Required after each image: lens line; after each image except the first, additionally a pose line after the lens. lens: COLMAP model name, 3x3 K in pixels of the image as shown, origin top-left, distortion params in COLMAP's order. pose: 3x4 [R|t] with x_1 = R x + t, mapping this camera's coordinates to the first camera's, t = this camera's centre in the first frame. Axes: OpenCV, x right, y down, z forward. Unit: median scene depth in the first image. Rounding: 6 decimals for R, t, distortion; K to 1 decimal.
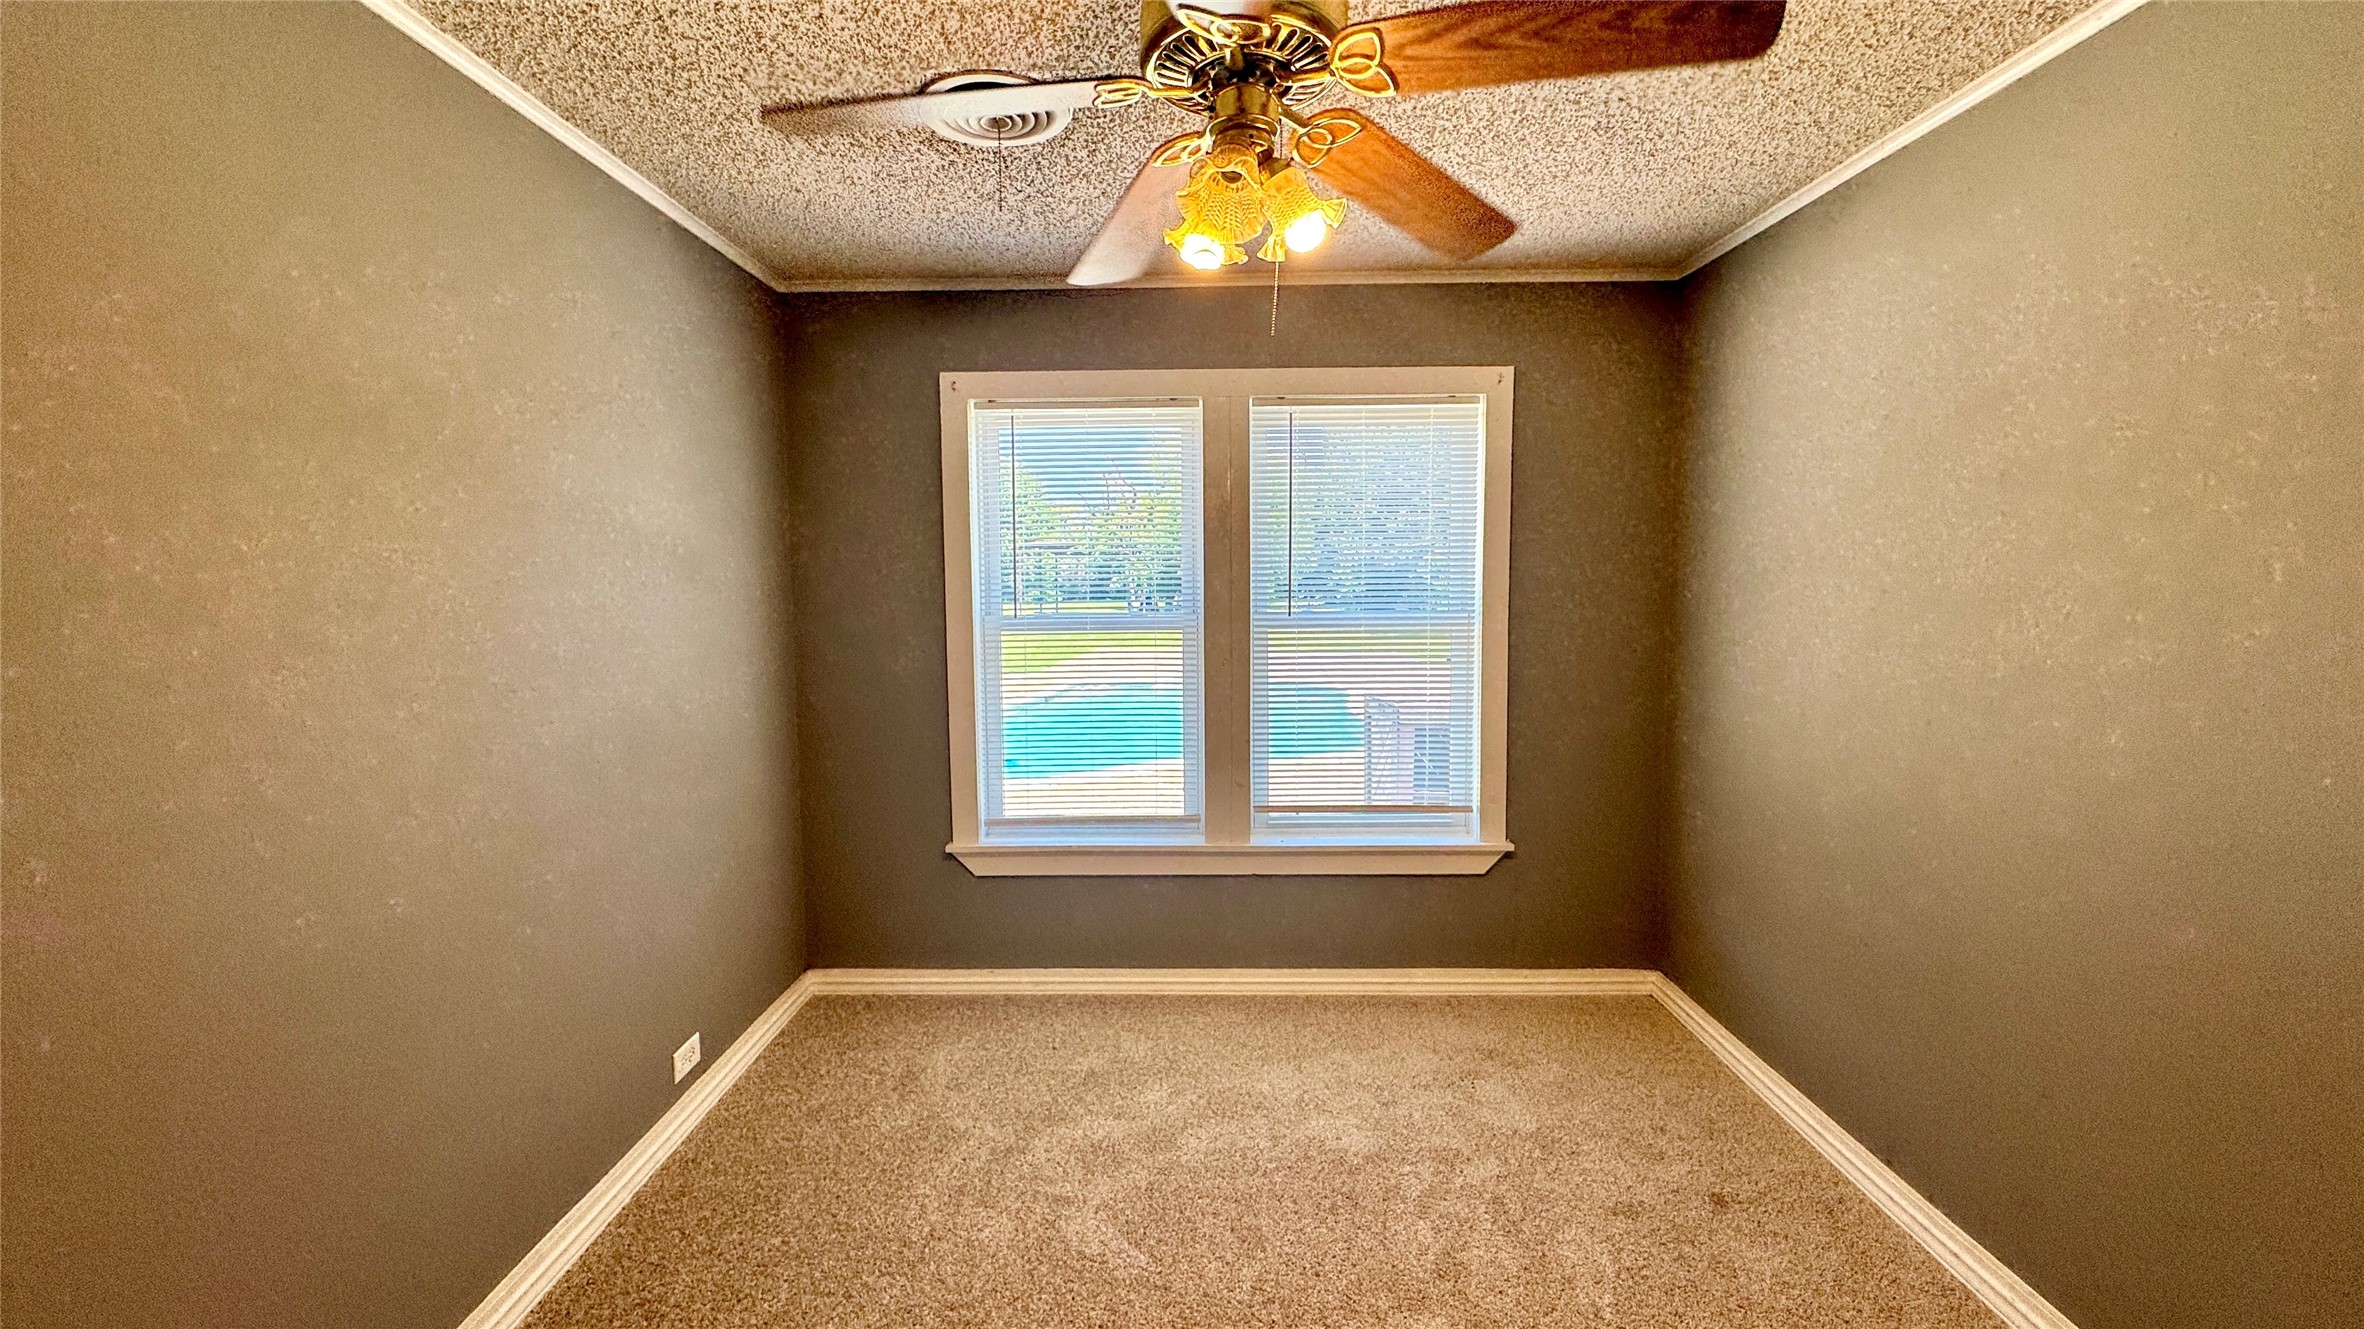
lens RADIAL K [[944.6, 0, 1182.9], [0, 944.6, 658.5], [0, 0, 1]] dist [-0.000733, -0.000097]
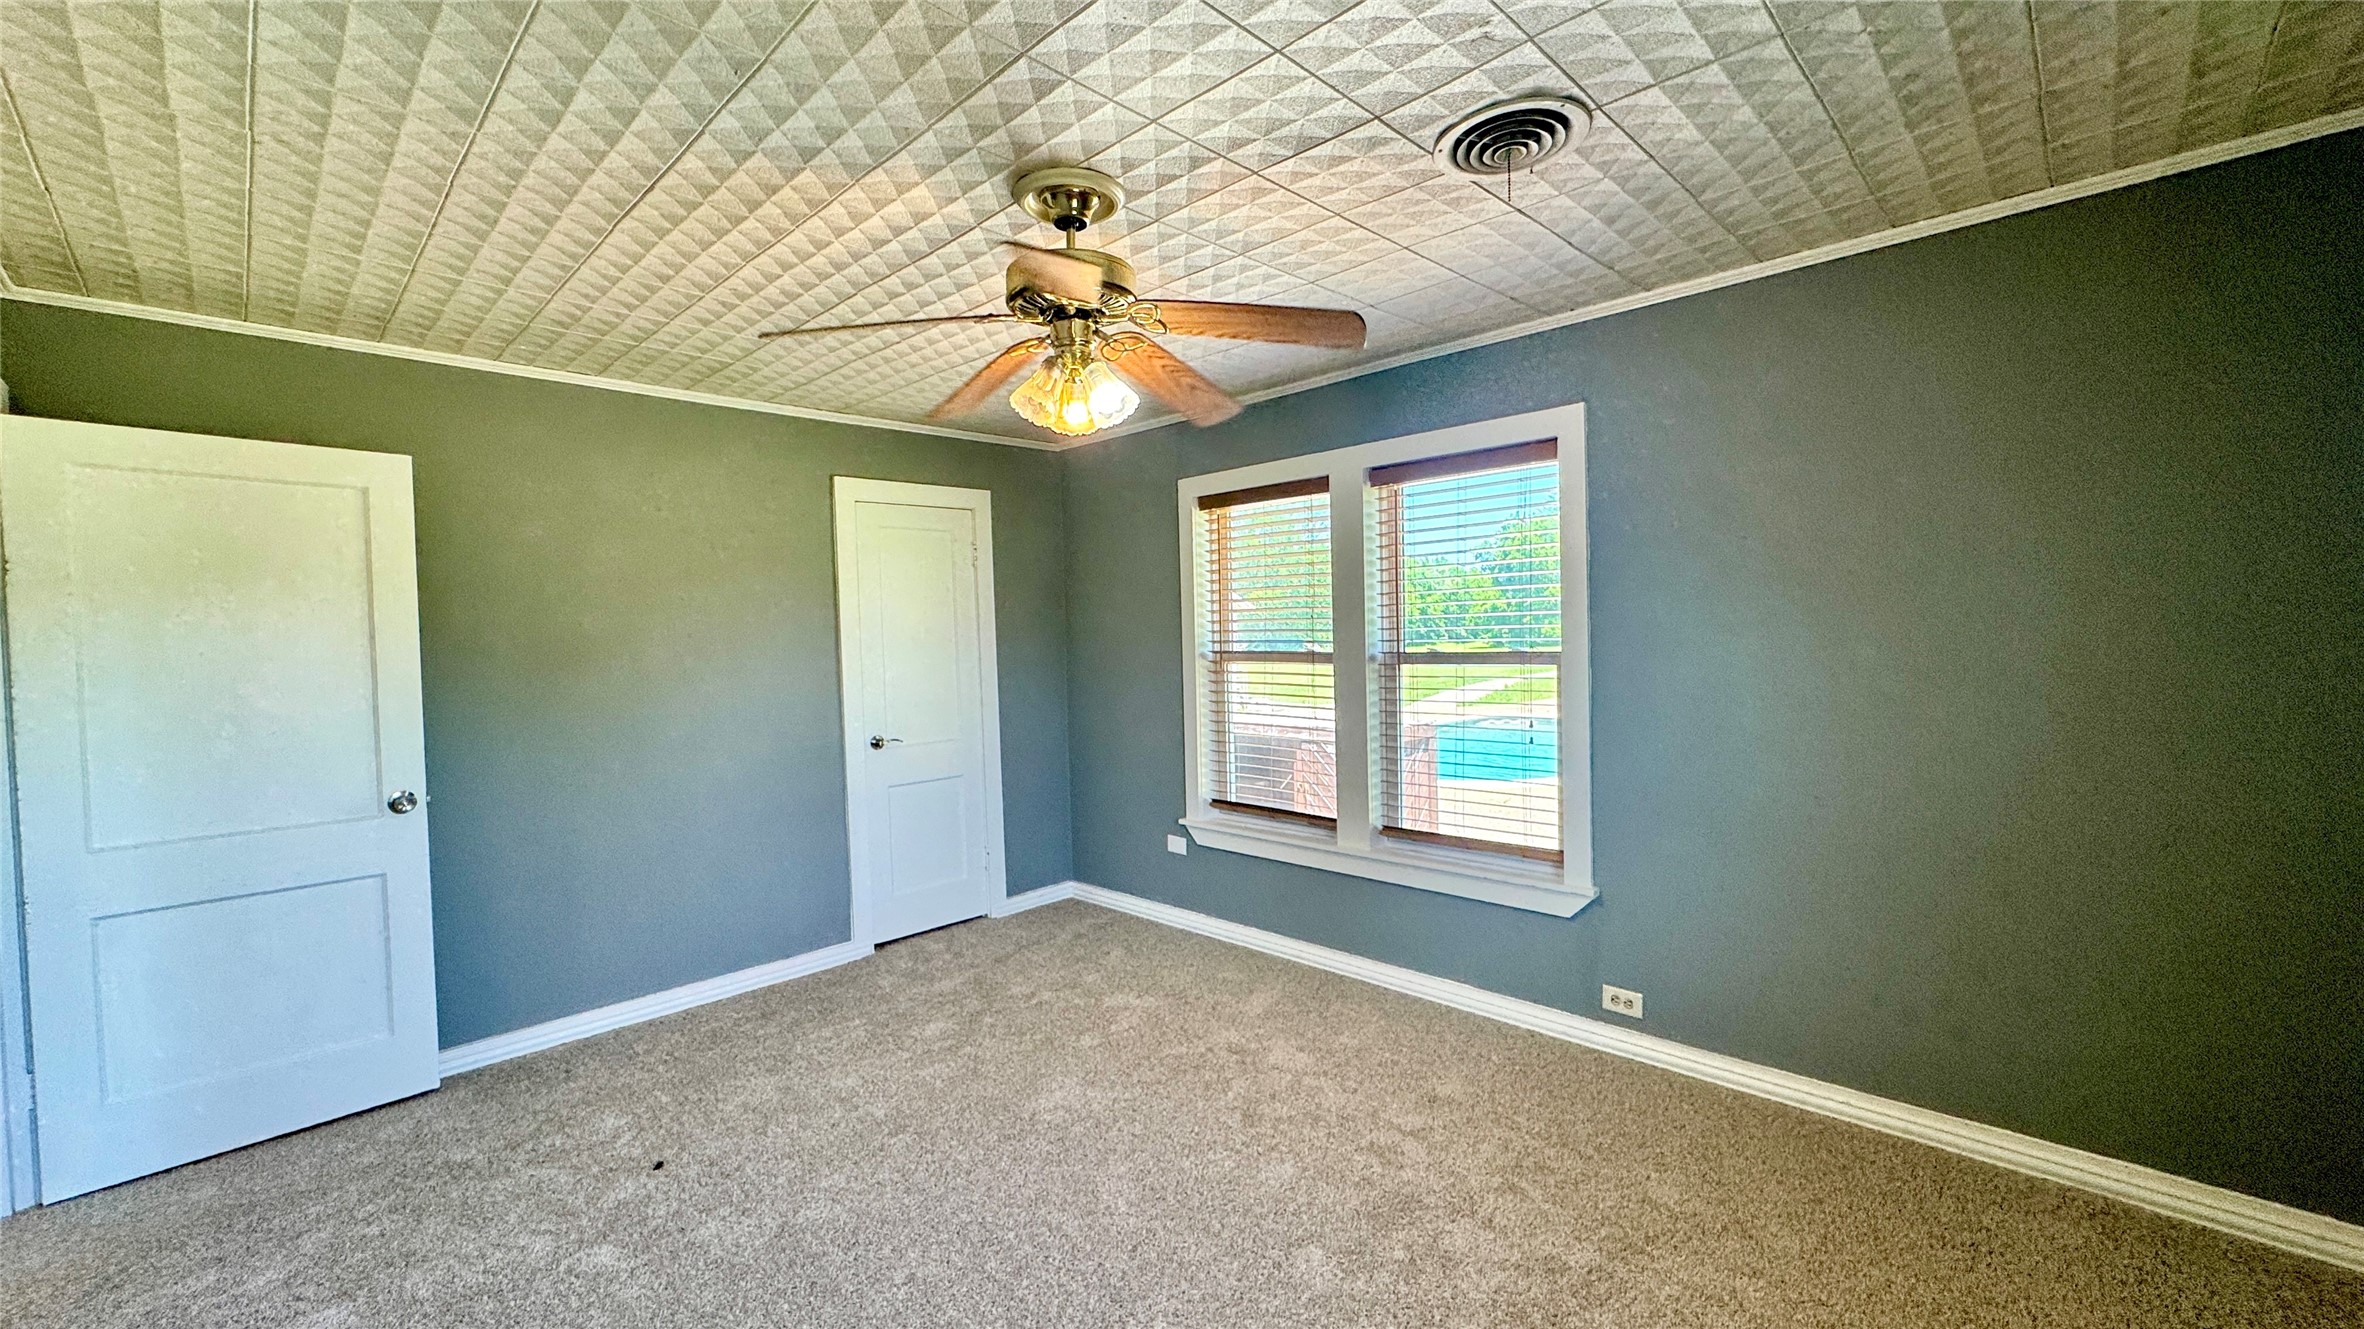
lens RADIAL K [[944.6, 0, 1182.9], [0, 944.6, 658.5], [0, 0, 1]] dist [-0.000733, -0.000097]
pose [[0.733640, 0.011133, -0.679447, 0.690338], [-0.031106, 0.999368, -0.017212, -0.012846], [0.678826, 0.033763, 0.733523, -0.017242]]
